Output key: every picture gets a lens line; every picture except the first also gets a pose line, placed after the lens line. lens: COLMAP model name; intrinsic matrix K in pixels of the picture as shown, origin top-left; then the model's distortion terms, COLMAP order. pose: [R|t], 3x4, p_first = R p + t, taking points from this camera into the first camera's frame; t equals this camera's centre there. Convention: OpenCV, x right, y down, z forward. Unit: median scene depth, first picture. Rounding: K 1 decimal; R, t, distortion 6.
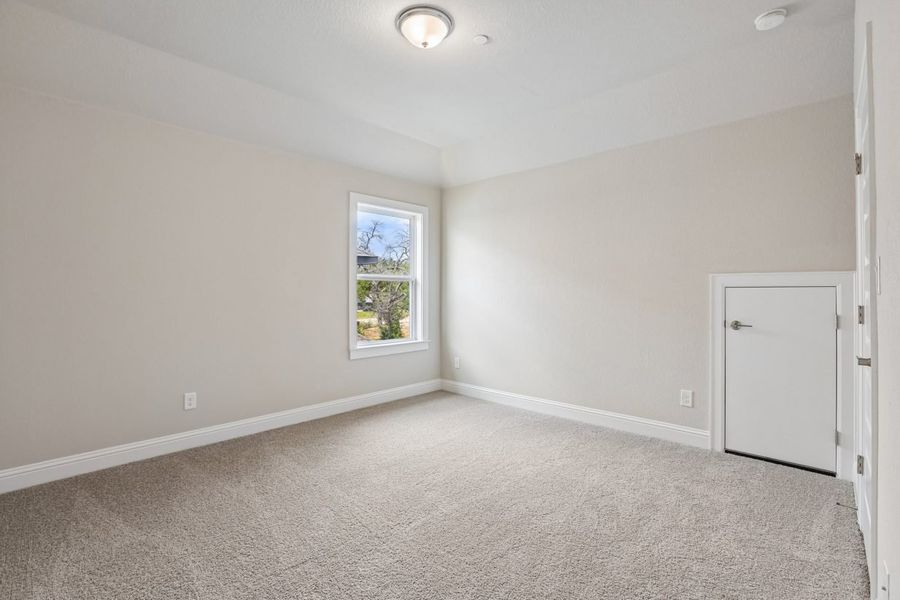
lens RADIAL K [[407.9, 0, 449.3], [0, 407.9, 294.7], [0, 0, 1]] dist [-0.051962, 0.017069]
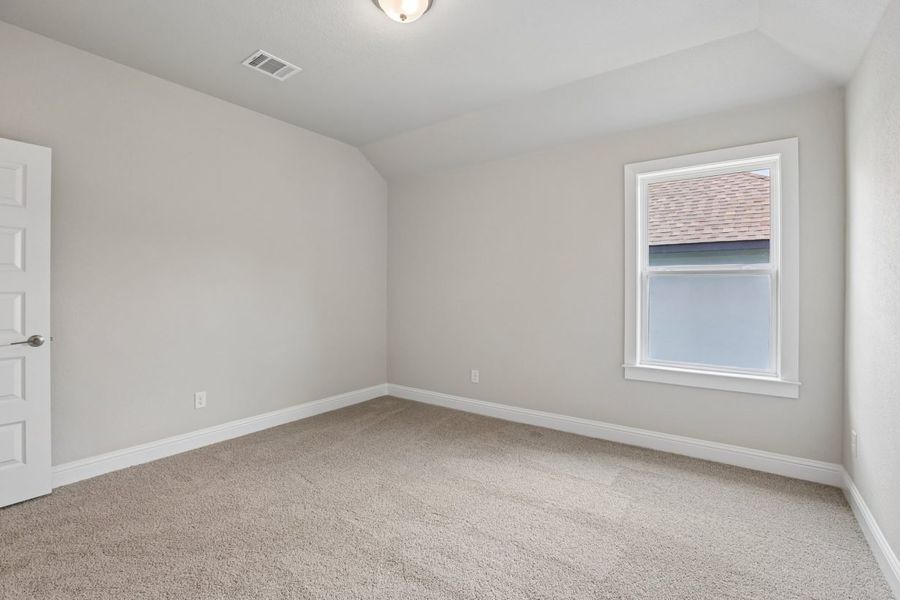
lens RADIAL K [[407.9, 0, 449.3], [0, 407.9, 294.7], [0, 0, 1]] dist [-0.051962, 0.017069]
pose [[0.133429, 0.009877, -0.991009, 0.486737], [-0.005397, 0.999943, 0.009240, -0.008394], [0.991044, 0.004115, 0.133475, 0.560015]]
